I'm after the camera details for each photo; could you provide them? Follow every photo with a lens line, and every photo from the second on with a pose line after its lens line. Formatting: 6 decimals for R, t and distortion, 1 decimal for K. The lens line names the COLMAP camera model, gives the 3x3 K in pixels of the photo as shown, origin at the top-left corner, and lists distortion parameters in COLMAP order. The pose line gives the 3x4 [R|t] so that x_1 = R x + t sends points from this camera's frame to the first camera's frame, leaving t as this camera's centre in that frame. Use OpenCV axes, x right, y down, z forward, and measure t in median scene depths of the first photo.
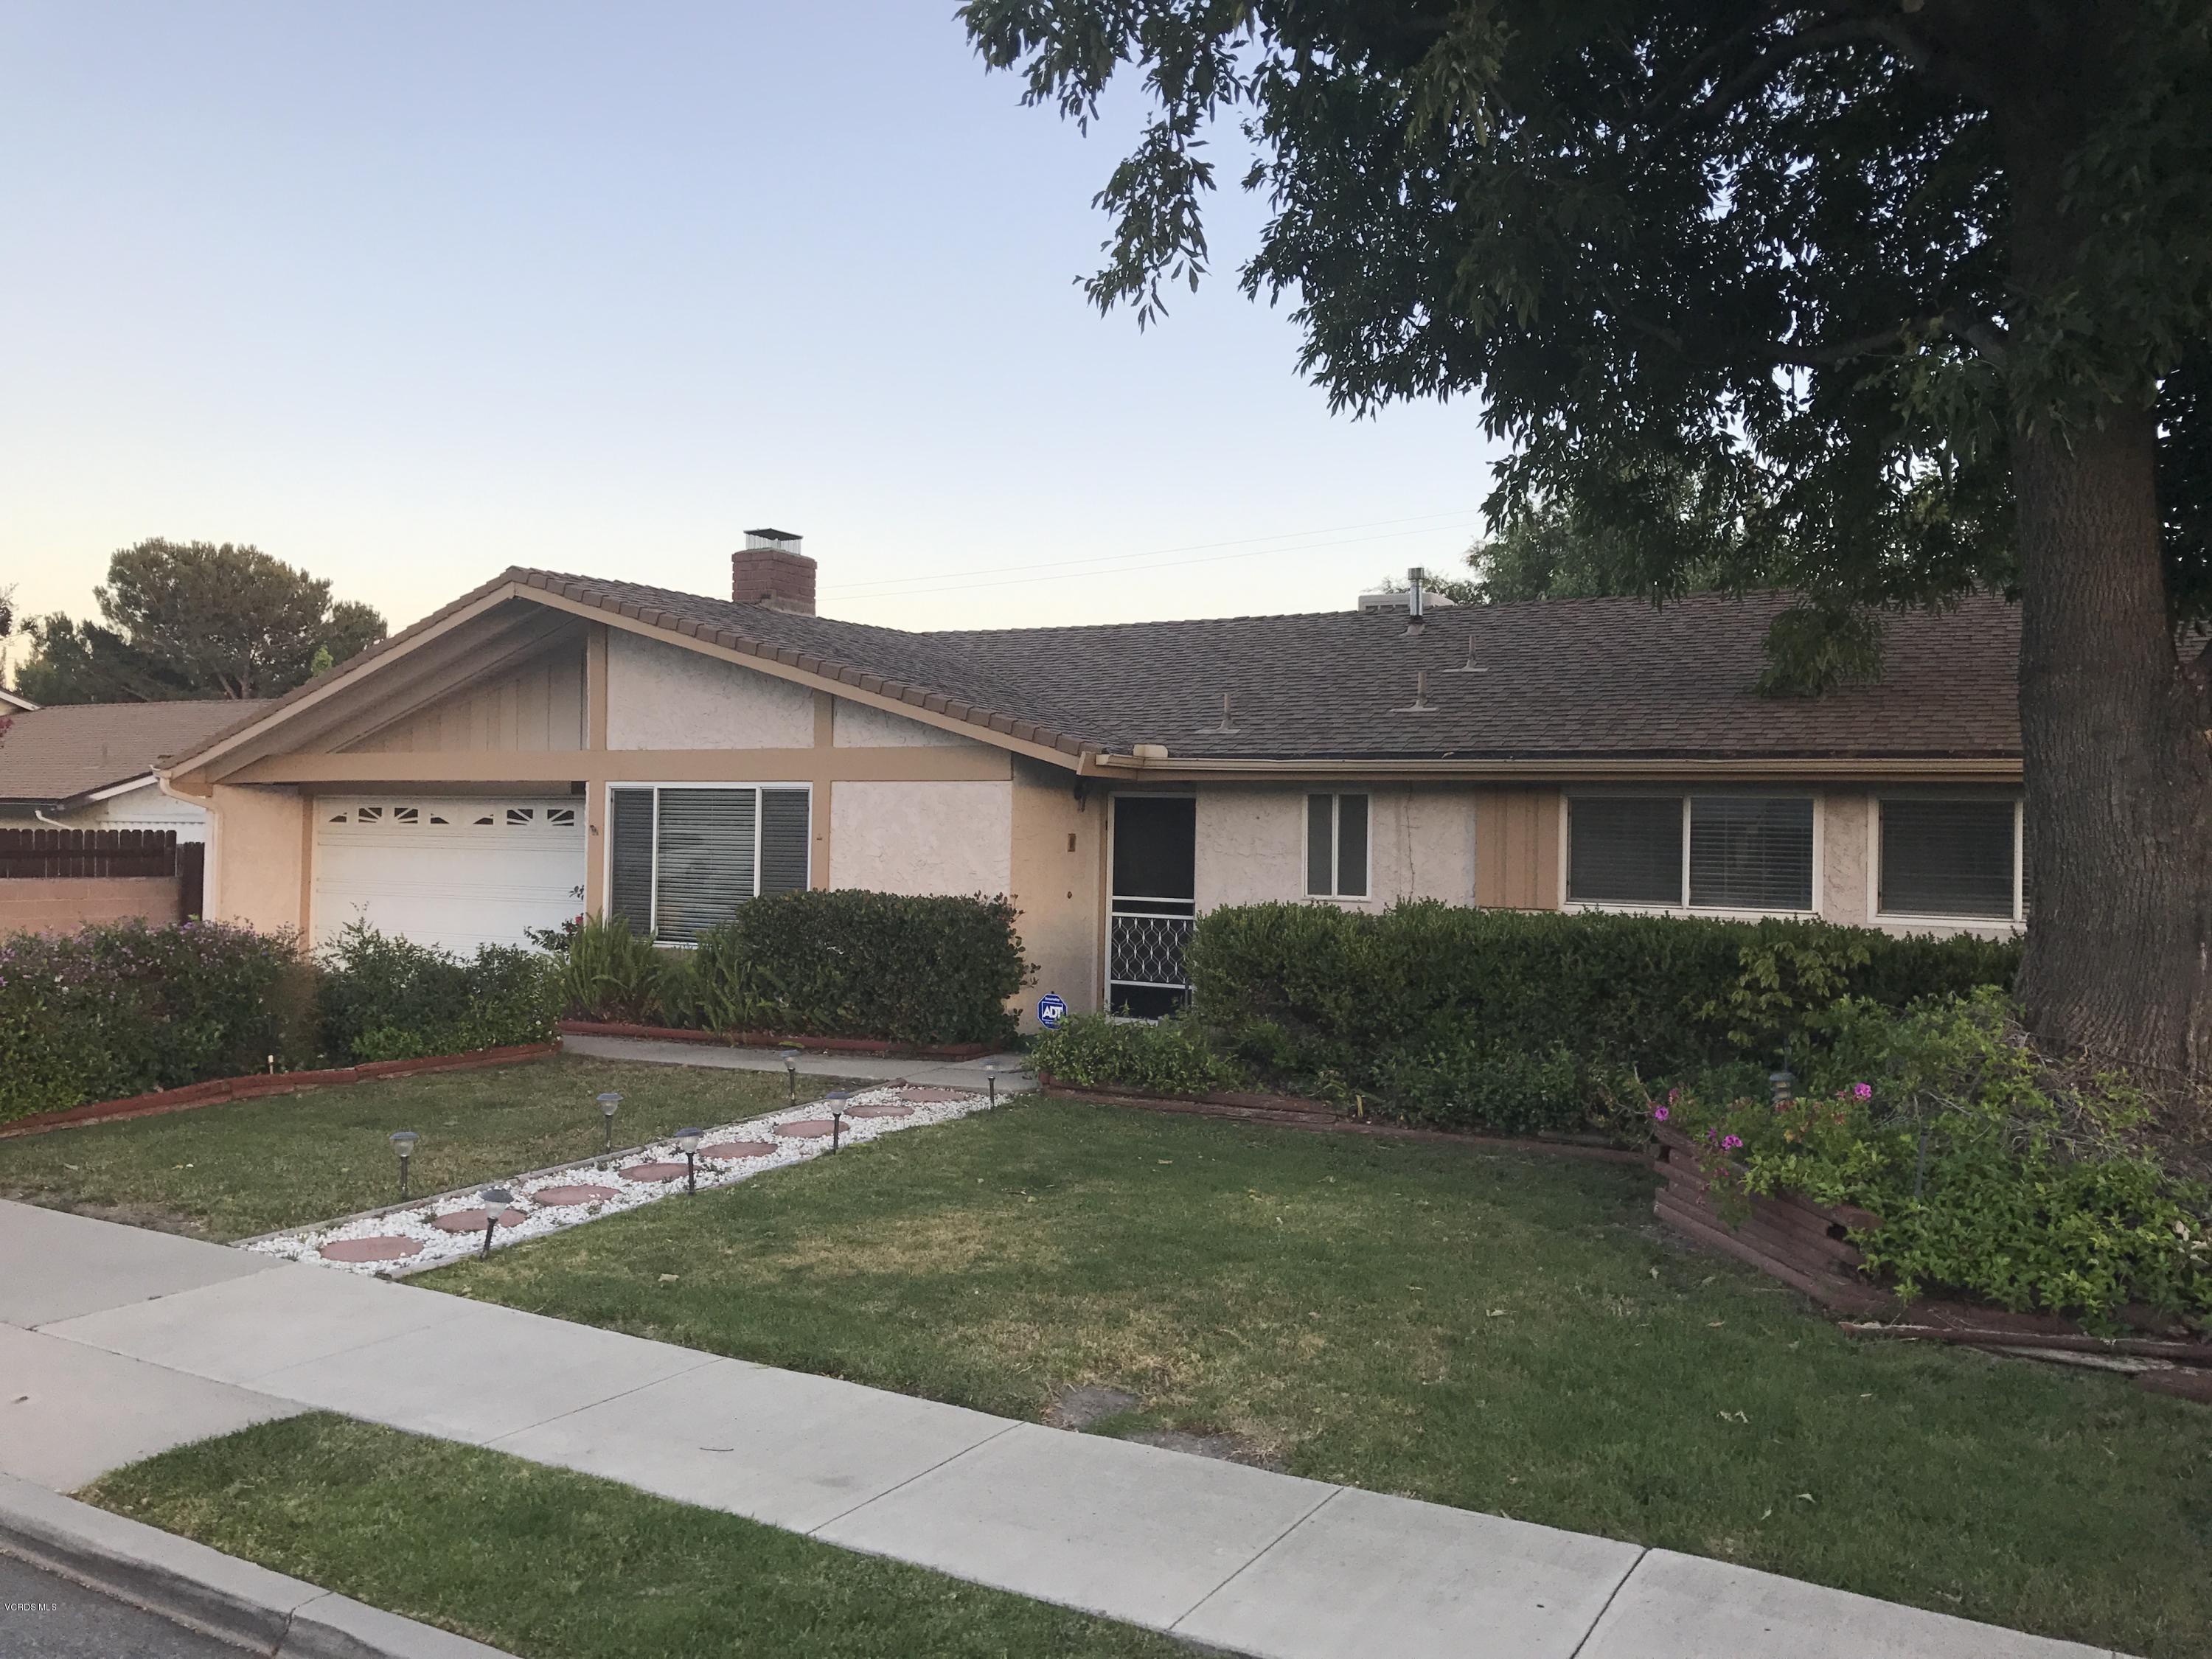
lens RADIAL K [[1825.9, 0, 1095.0], [0, 1825.9, 825.8], [0, 0, 1]] dist [0.038779, -0.055394]
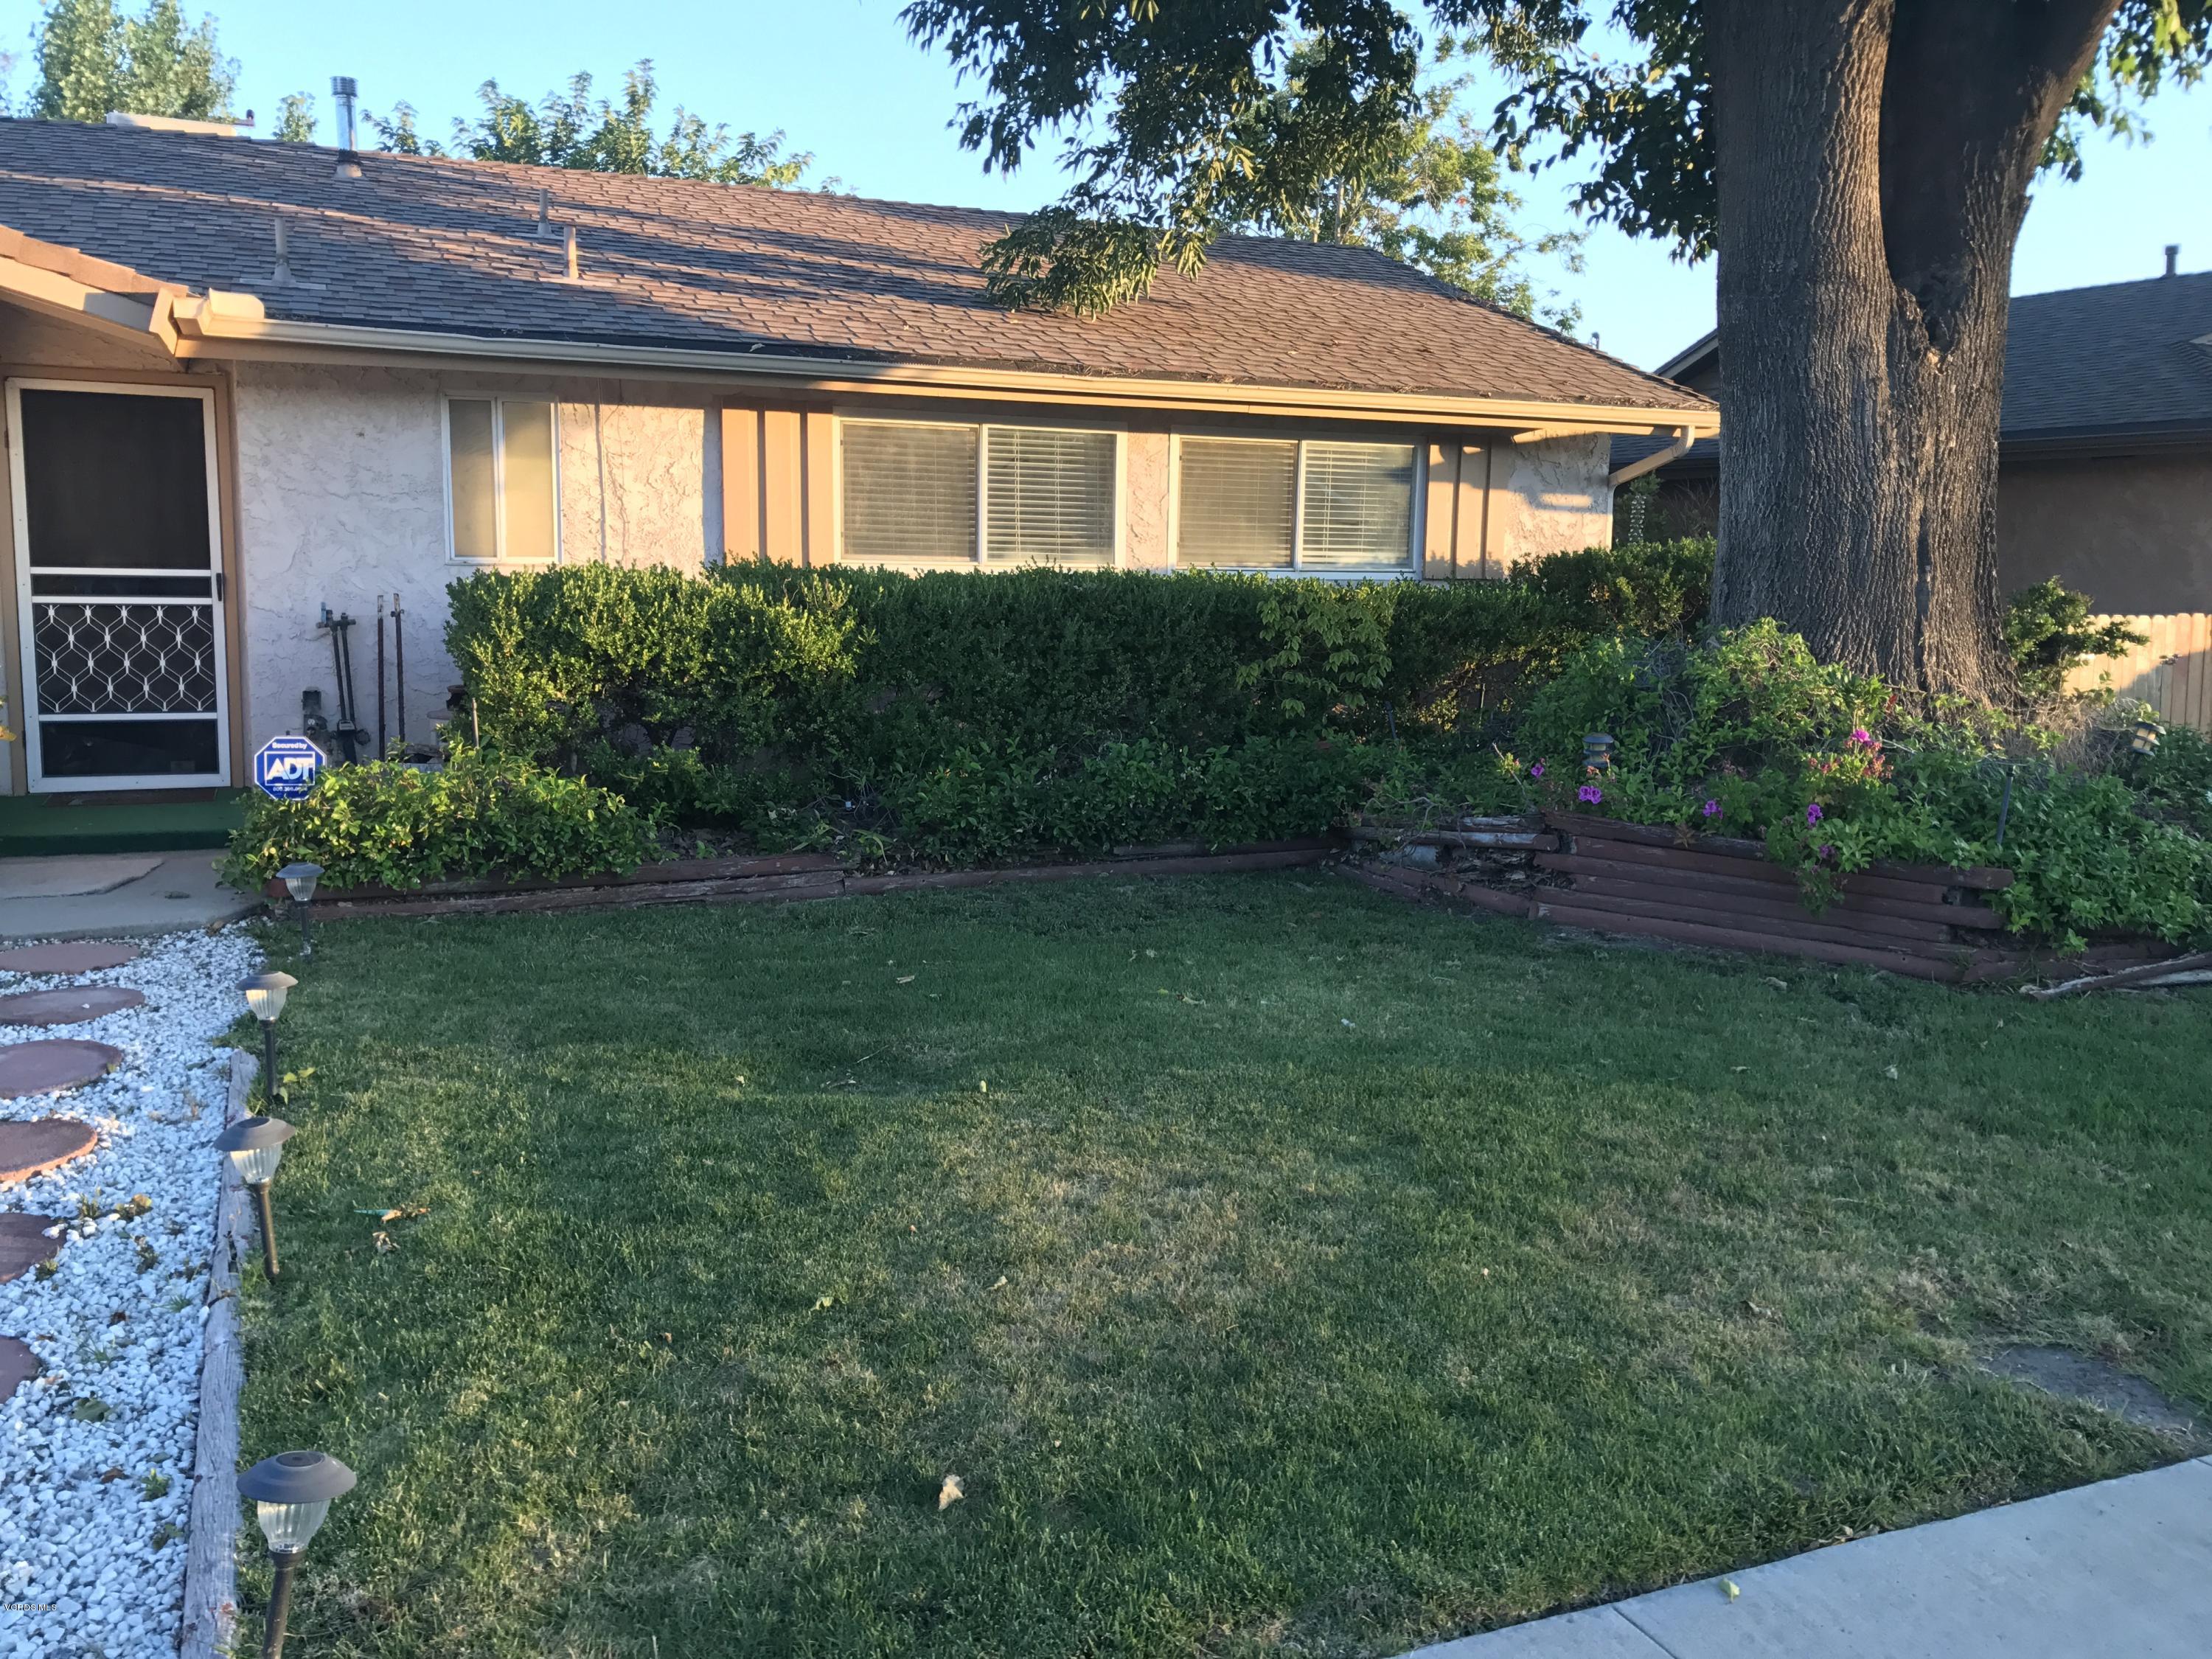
lens RADIAL K [[1825.9, 0, 1103.2], [0, 1825.9, 824.3], [0, 0, 1]] dist [0.038779, -0.055394]
pose [[0.564801, -0.142750, 0.812787, -0.283880], [-0.008279, 0.983895, 0.178555, 0.012337], [-0.825186, -0.107577, 0.554523, 0.409711]]
